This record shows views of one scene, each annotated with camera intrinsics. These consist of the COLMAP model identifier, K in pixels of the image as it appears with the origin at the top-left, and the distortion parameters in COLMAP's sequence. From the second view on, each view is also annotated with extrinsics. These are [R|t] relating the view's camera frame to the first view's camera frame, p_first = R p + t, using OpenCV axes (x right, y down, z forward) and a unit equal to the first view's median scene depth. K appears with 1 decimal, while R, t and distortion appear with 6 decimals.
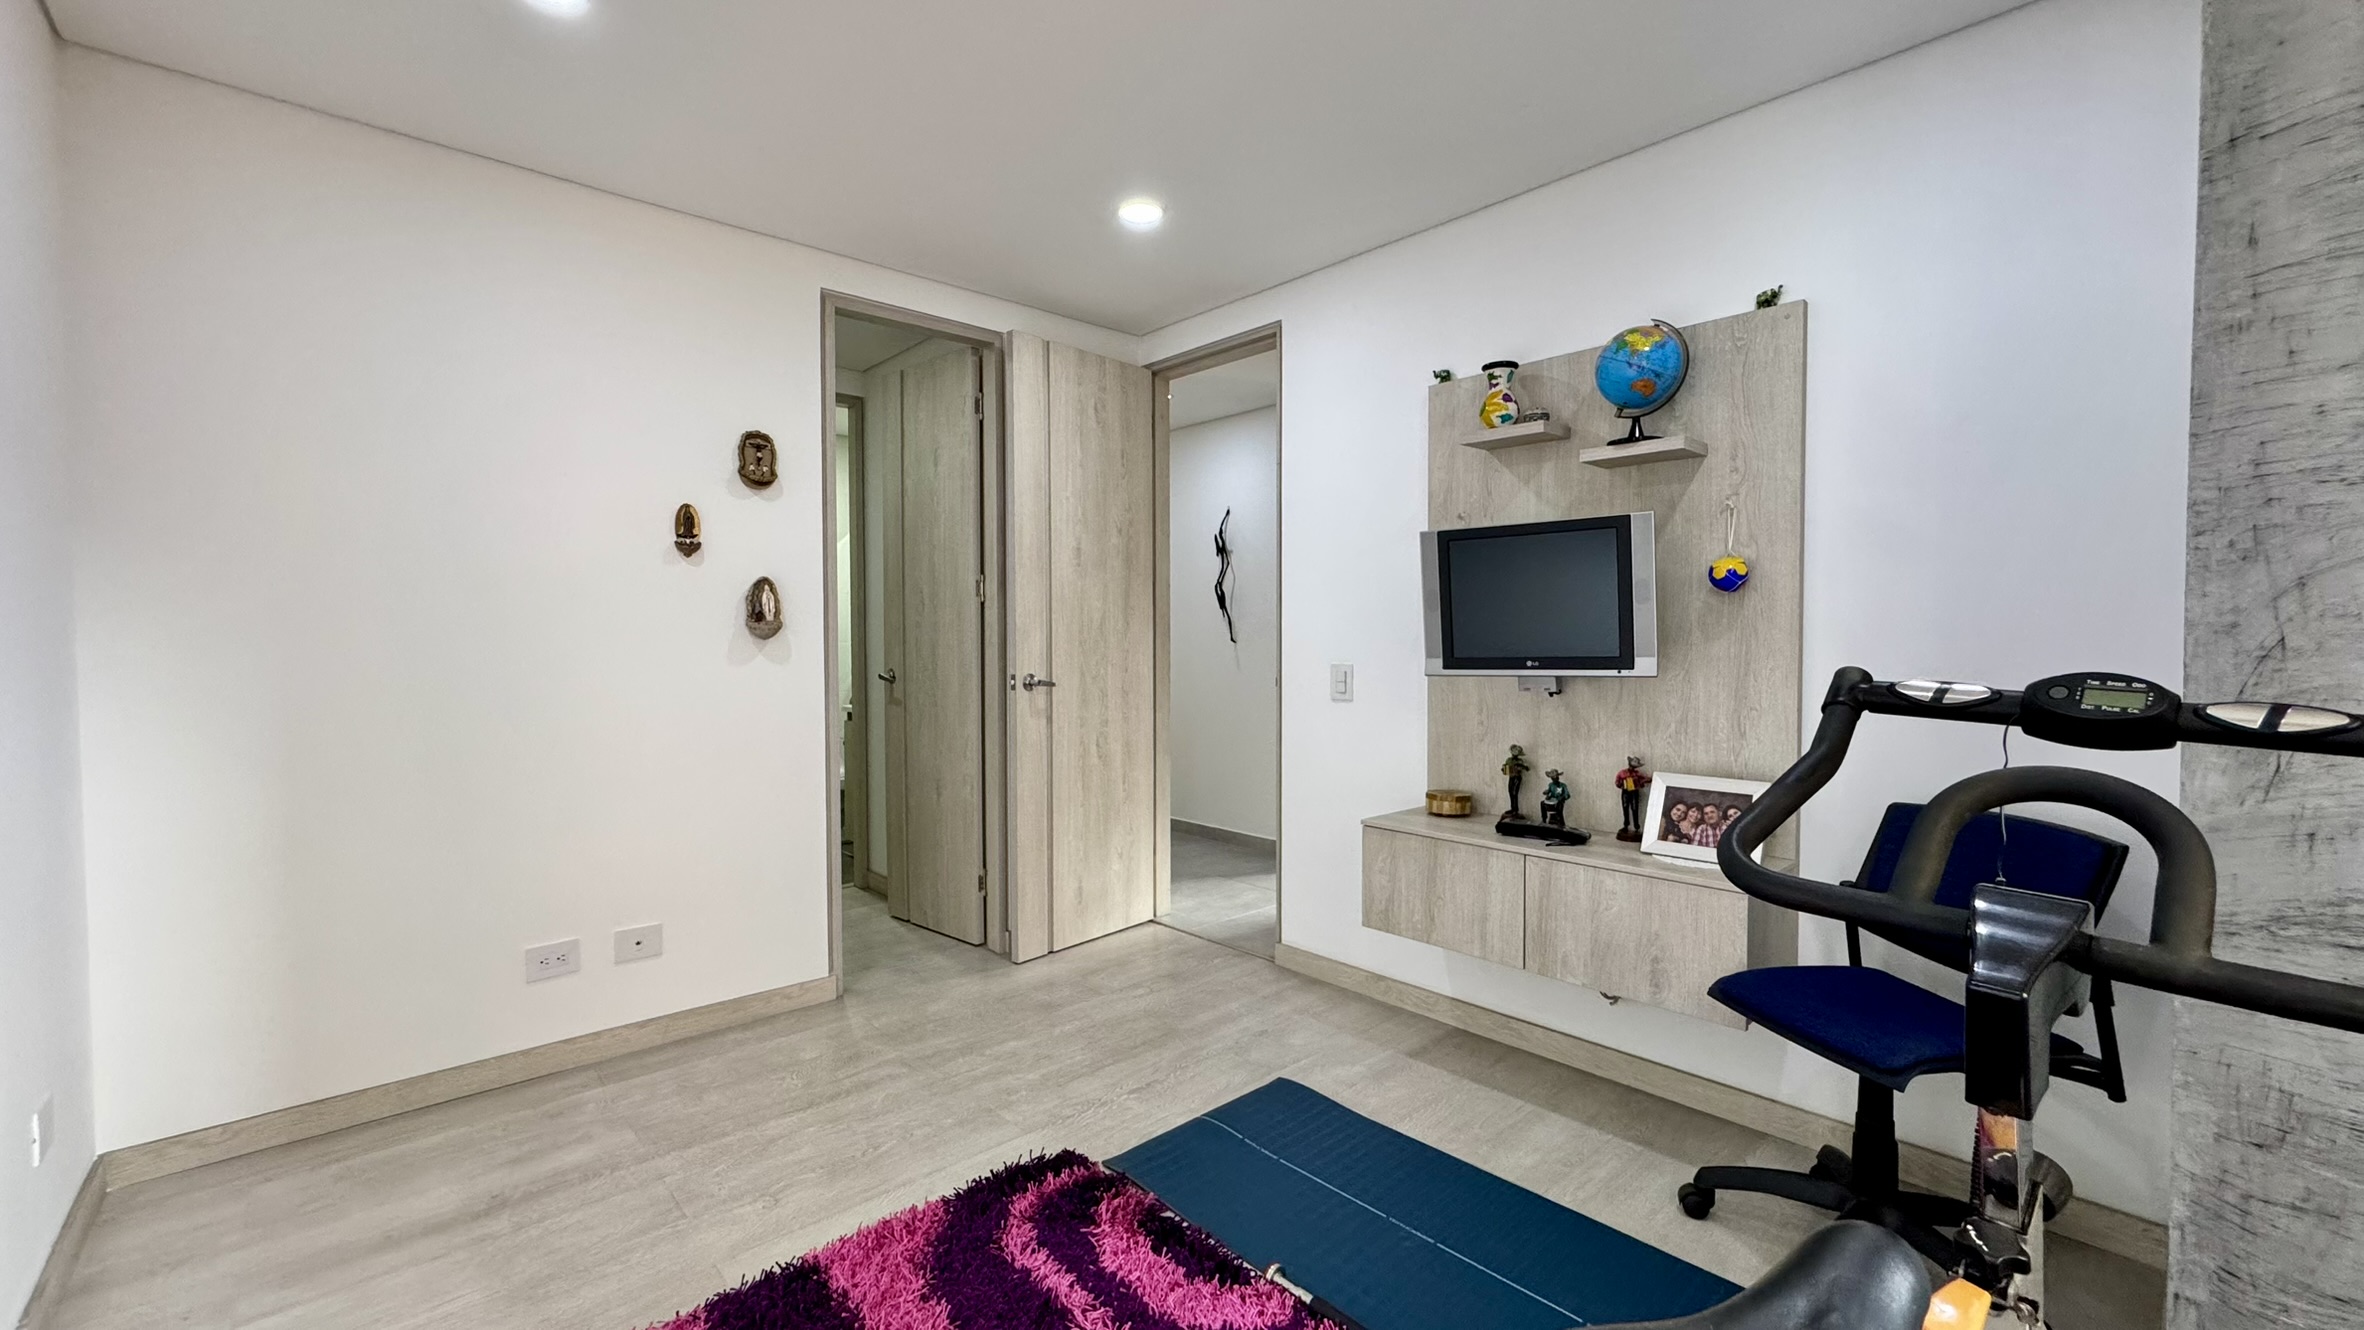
lens RADIAL K [[943.2, 0, 1182.7], [0, 943.2, 661.8], [0, 0, 1]] dist [-0.000579, 0.000185]
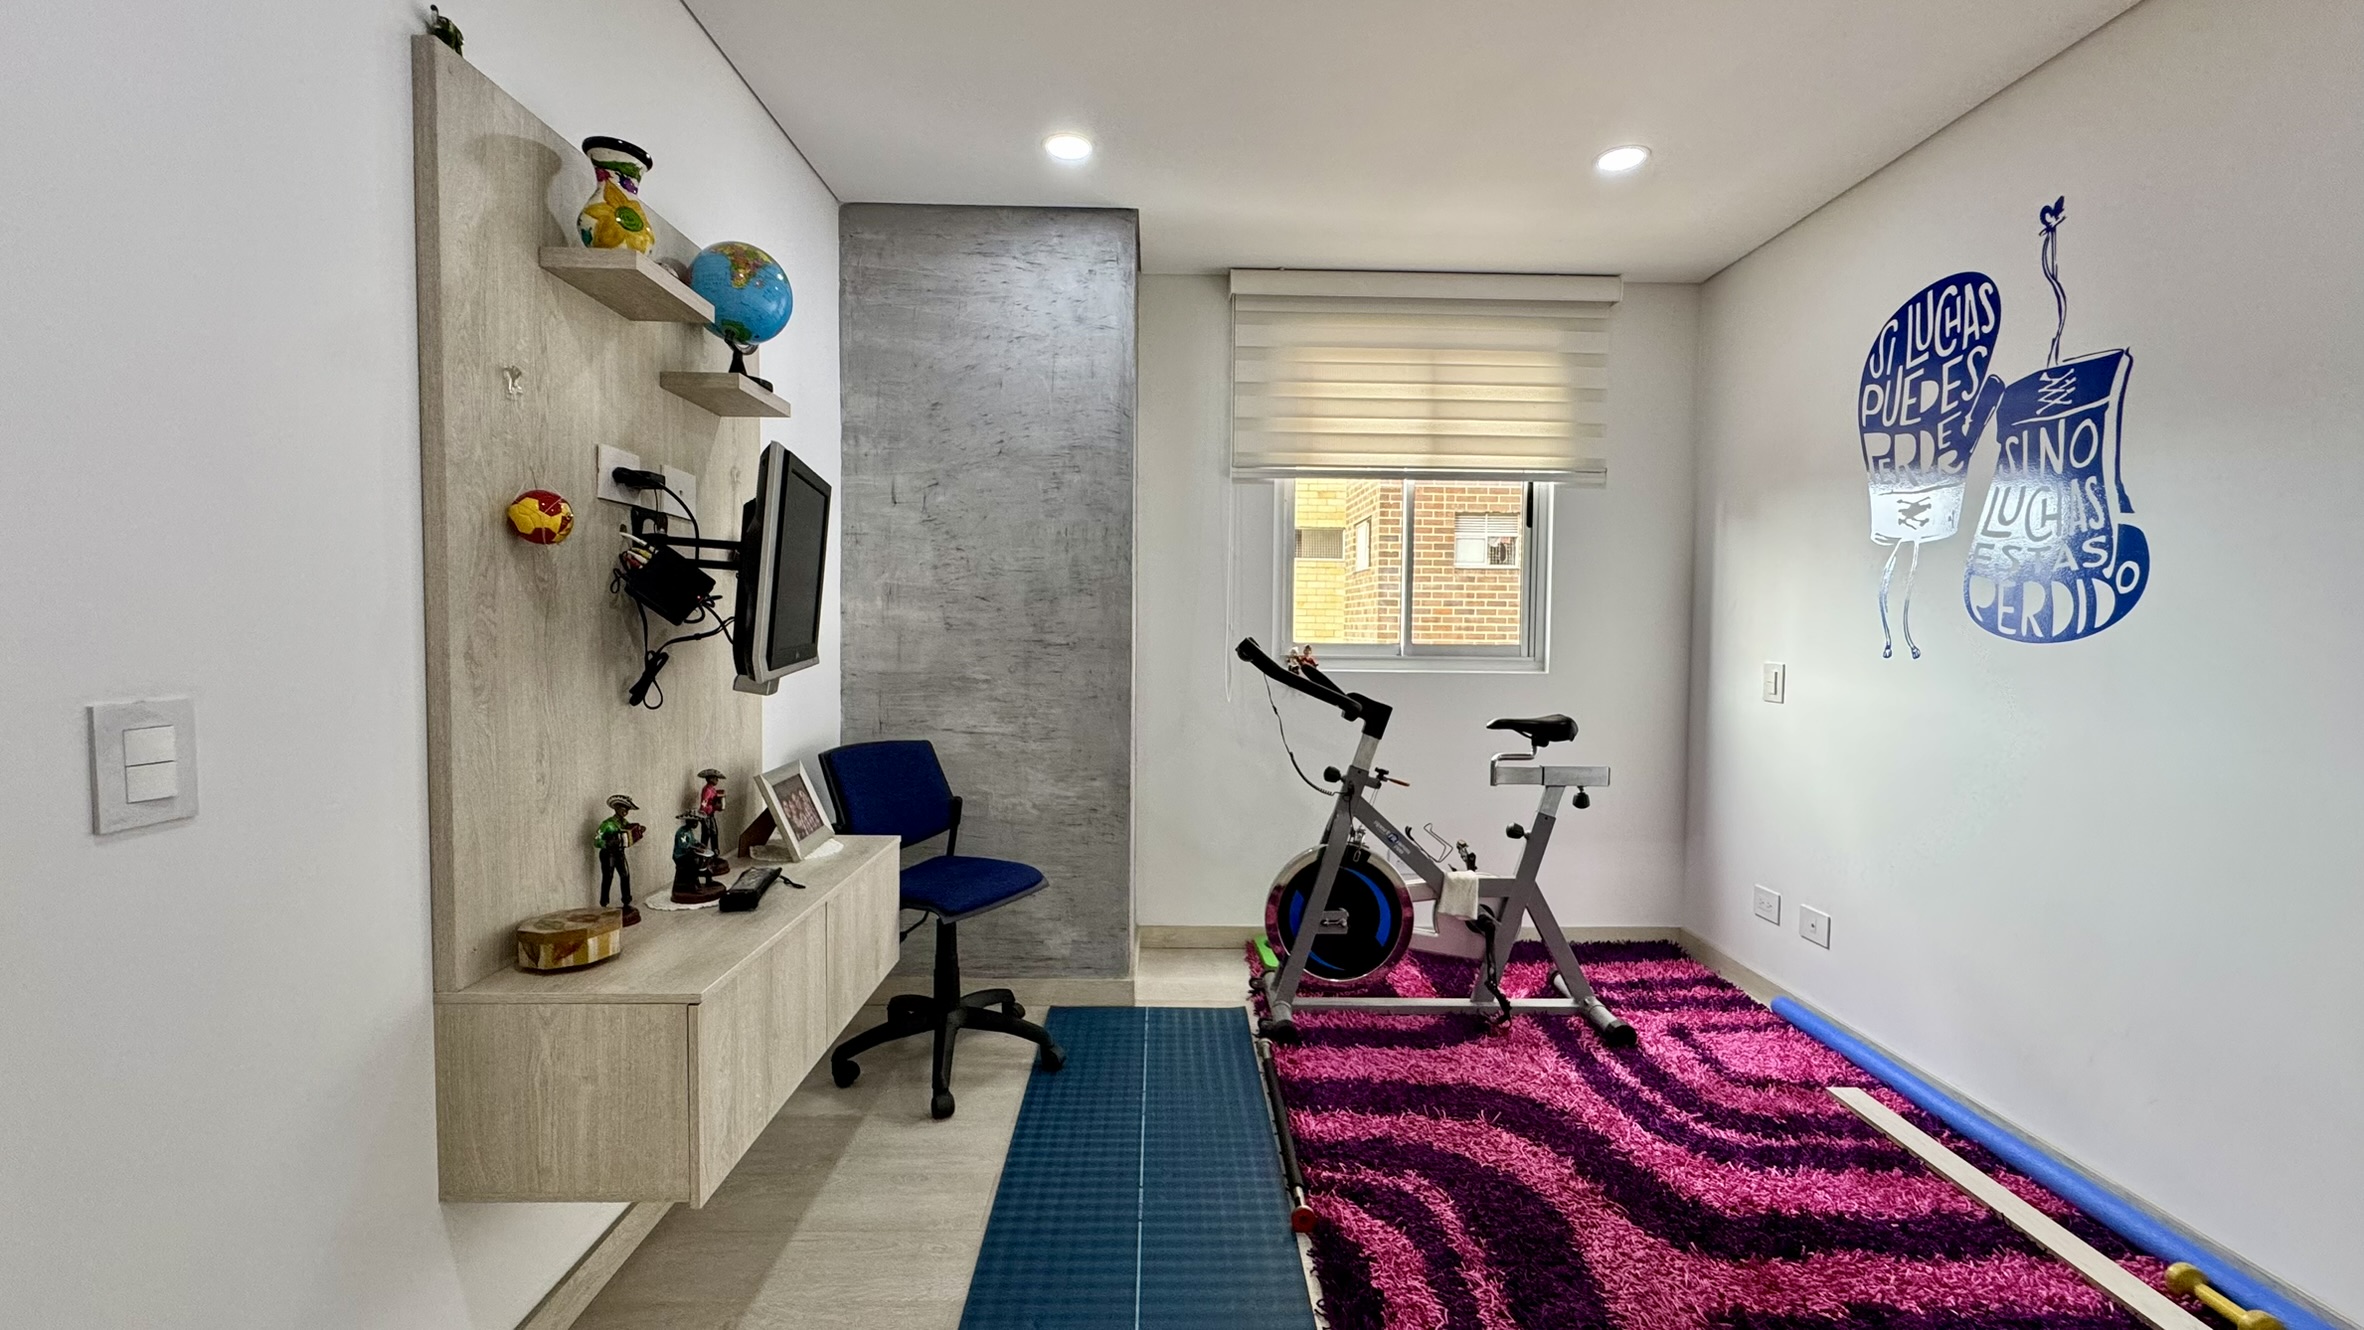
lens RADIAL K [[943.2, 0, 1182.7], [0, 943.2, 661.8], [0, 0, 1]] dist [-0.000579, 0.000185]
pose [[-0.757084, -0.030404, 0.652609, -0.310888], [0.007194, 0.998468, 0.054864, -0.028492], [-0.653278, 0.046231, -0.755706, 1.206802]]
